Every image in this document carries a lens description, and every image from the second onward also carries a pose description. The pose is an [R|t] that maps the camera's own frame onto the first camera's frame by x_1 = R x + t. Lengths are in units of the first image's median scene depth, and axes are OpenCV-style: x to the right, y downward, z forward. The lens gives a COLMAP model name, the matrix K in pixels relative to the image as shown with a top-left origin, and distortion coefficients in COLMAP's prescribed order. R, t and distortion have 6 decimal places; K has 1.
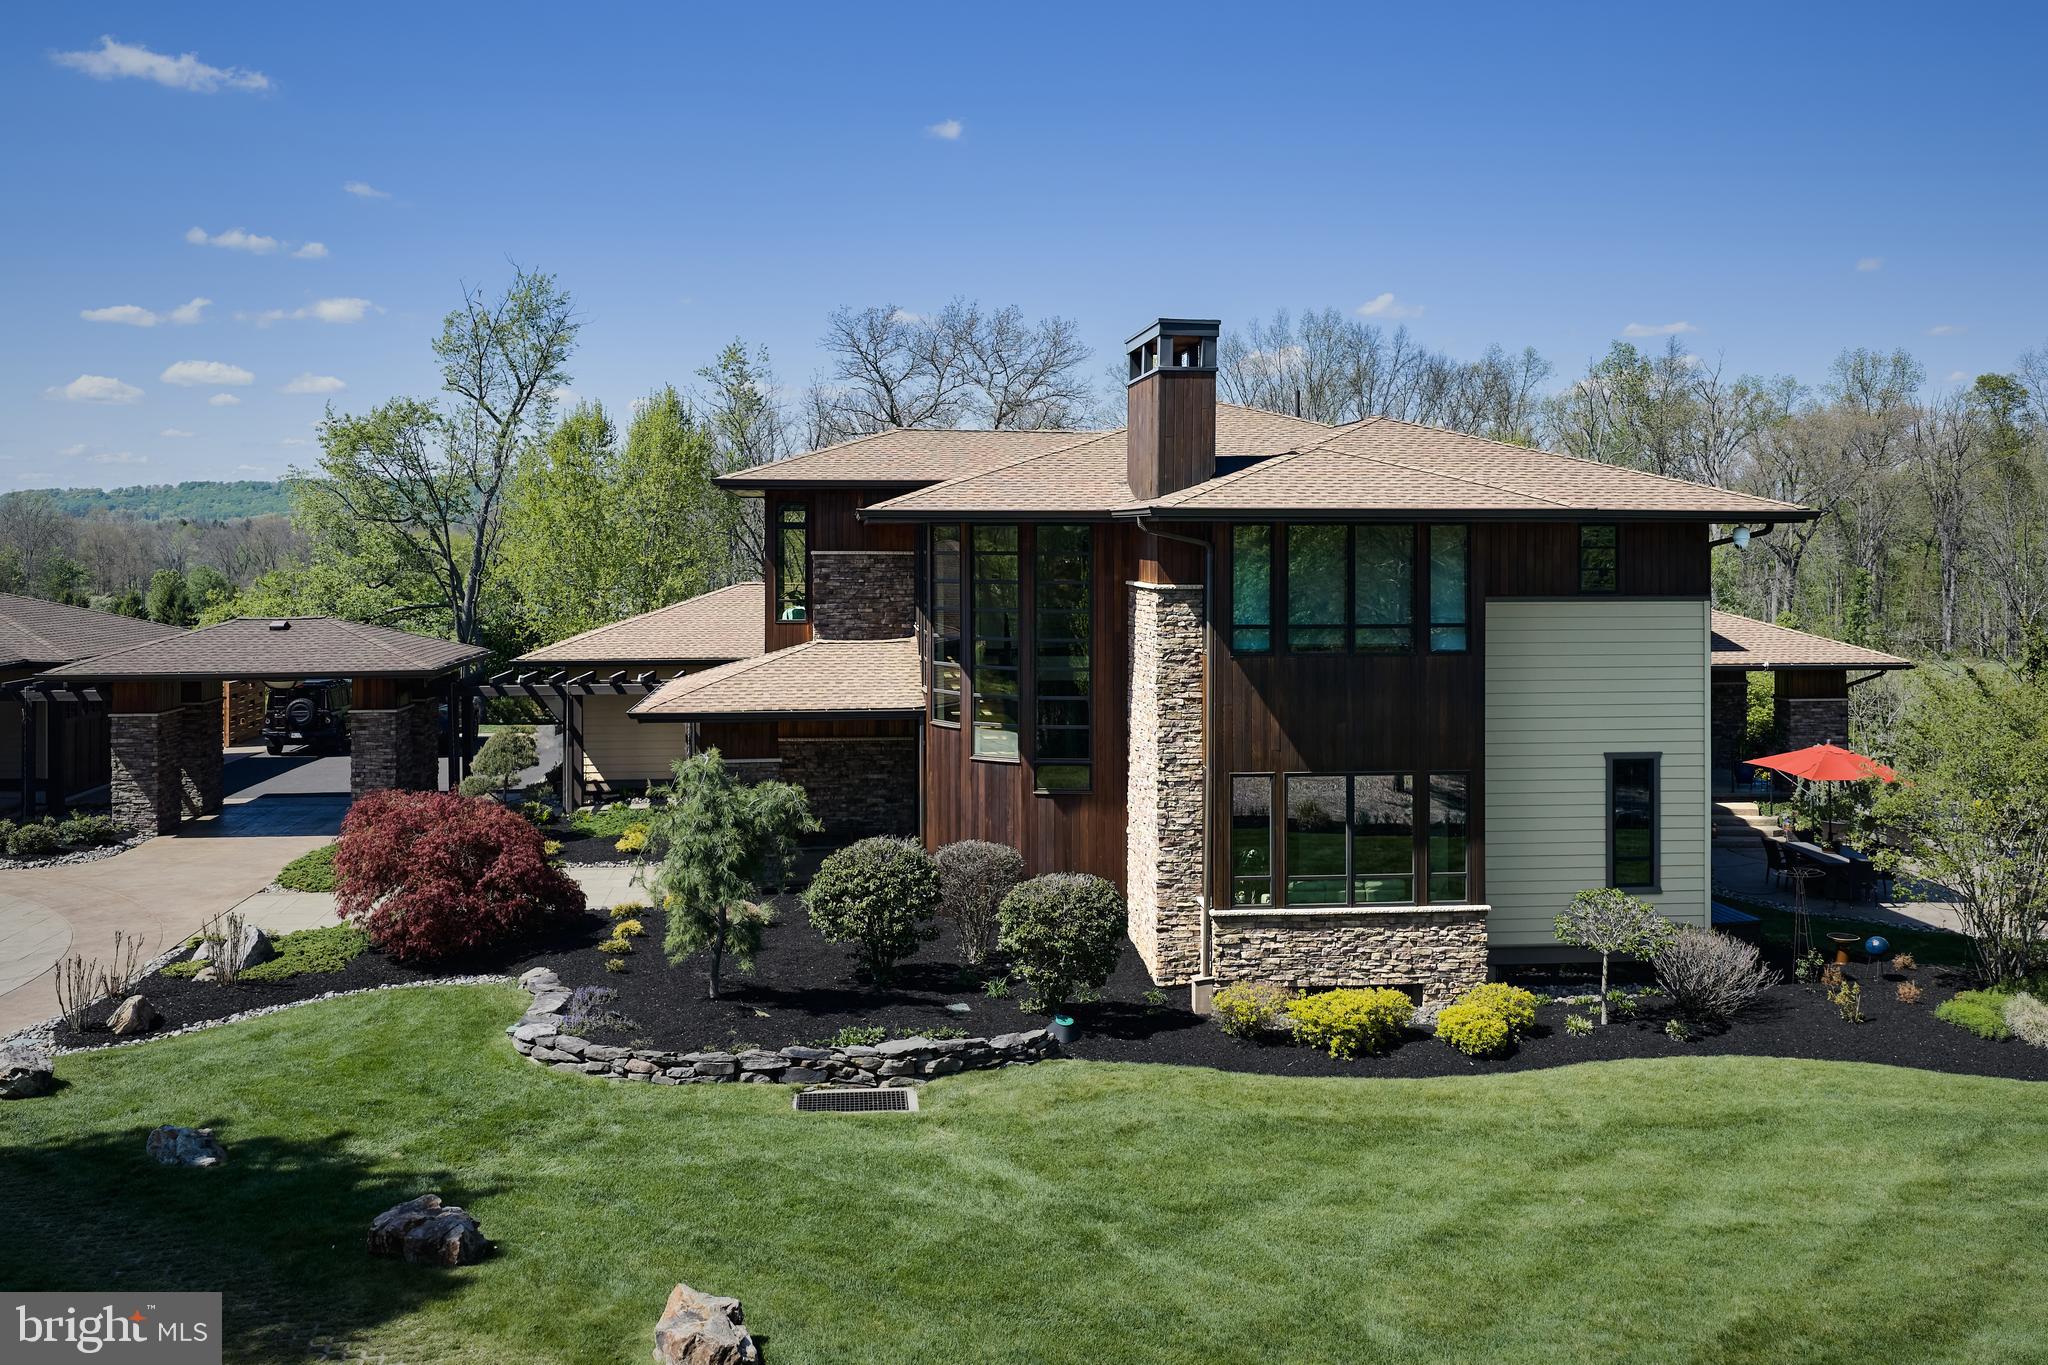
lens RADIAL K [[1741.0, 0, 1011.0], [0, 1741.0, 533.9], [0, 0, 1]] dist [0.003449, -0.000987]
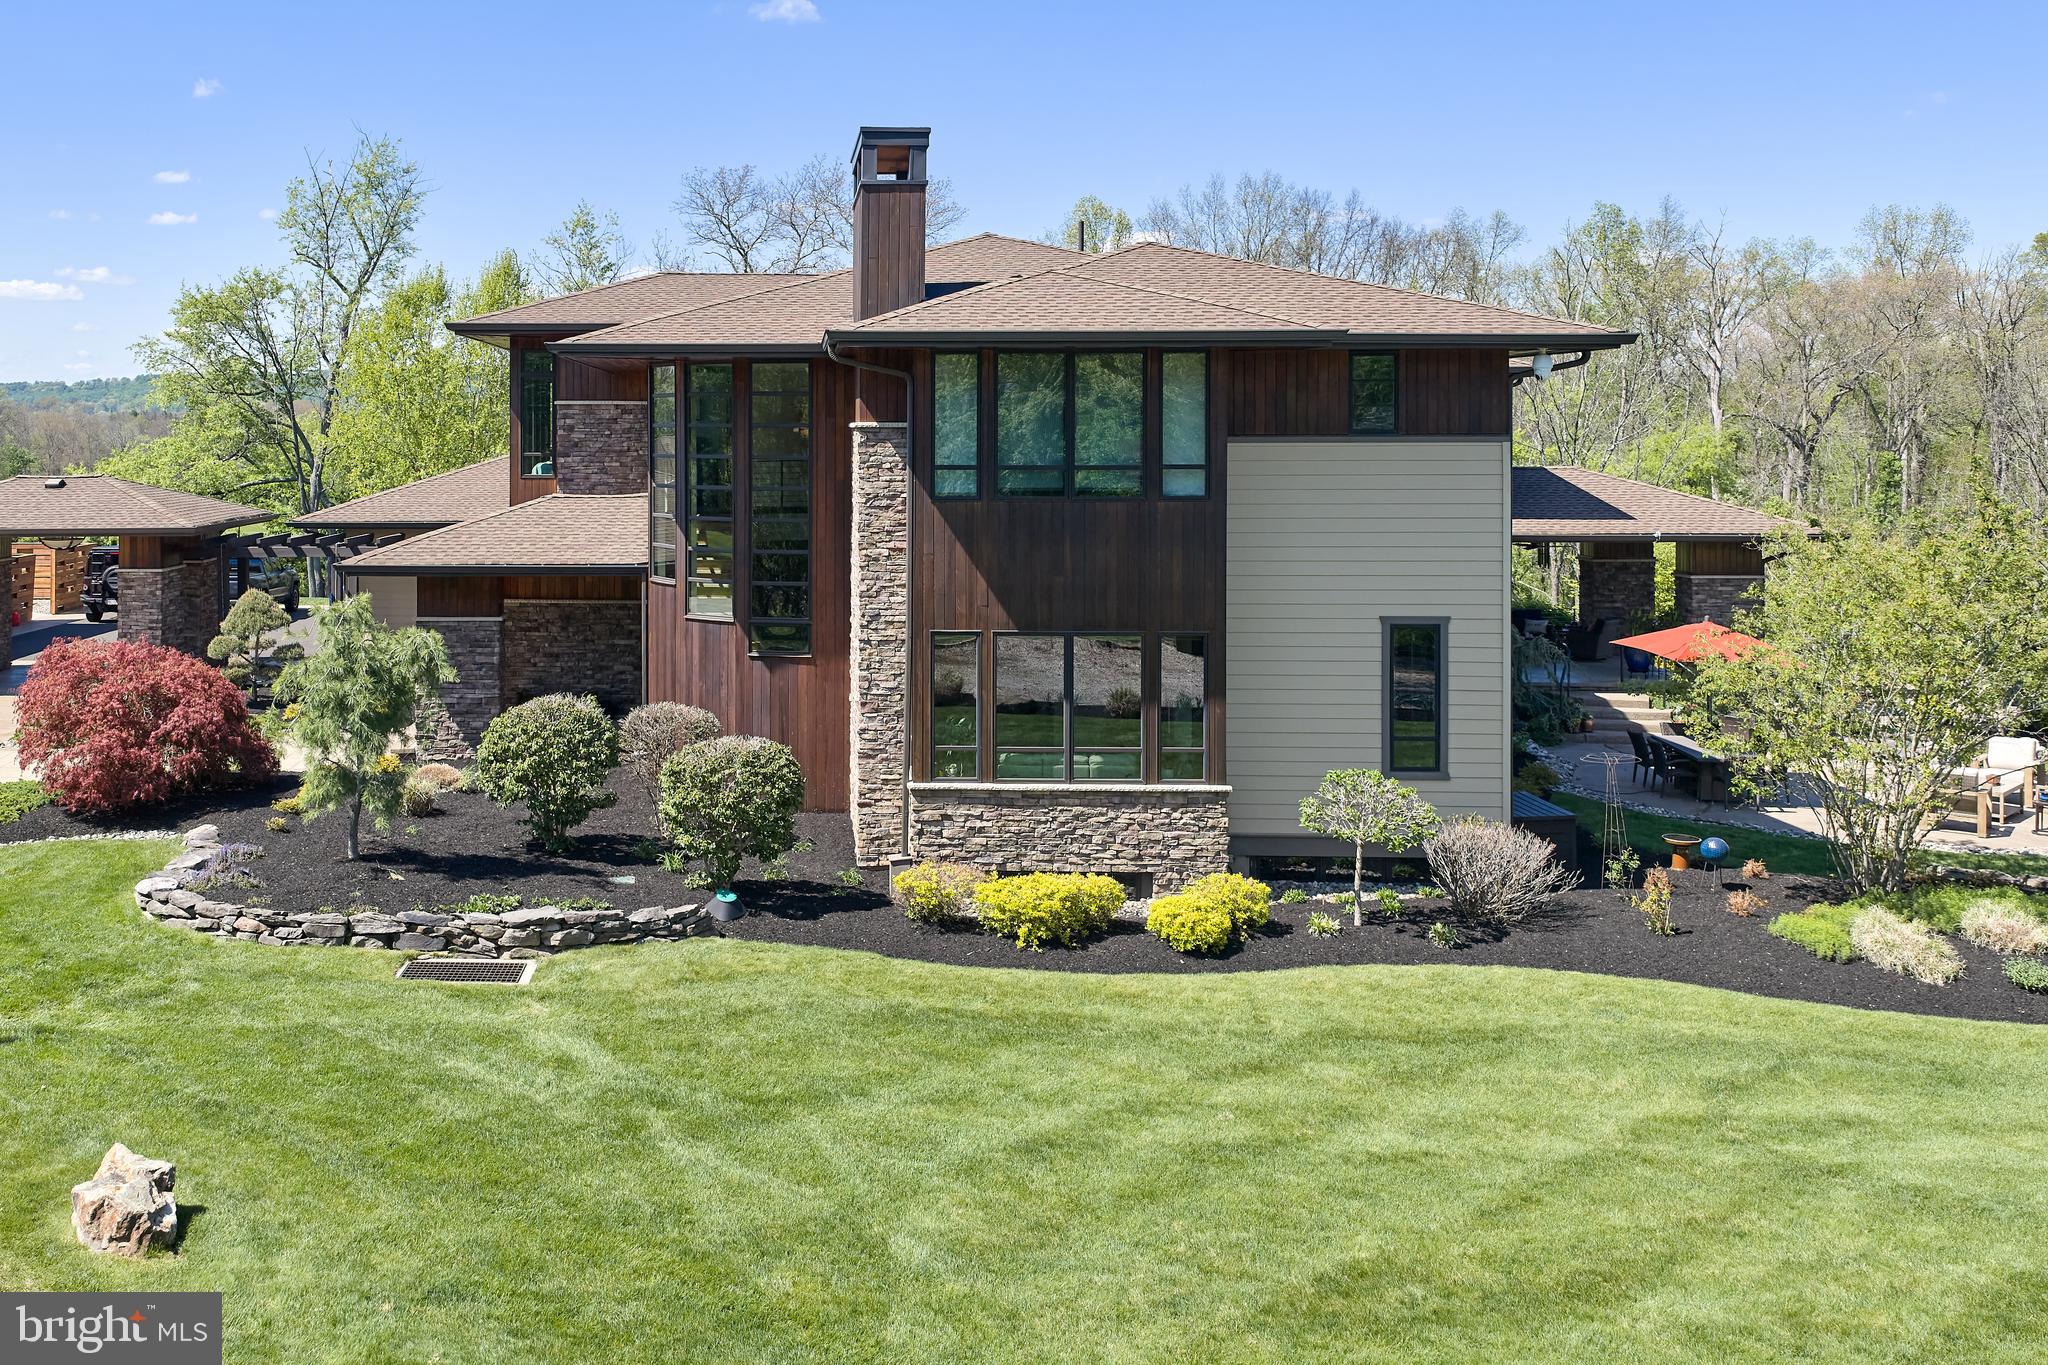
lens RADIAL K [[1801.1, 0, 720.6], [0, 1801.1, 431.9], [0, 0, 1]] dist [-0.001262, 0.006976]
pose [[0.989819, -0.000479, -0.142330, 0.150003], [0.000645, 0.999999, 0.001114, 0.034038], [0.142330, -0.001195, 0.989819, 0.067125]]
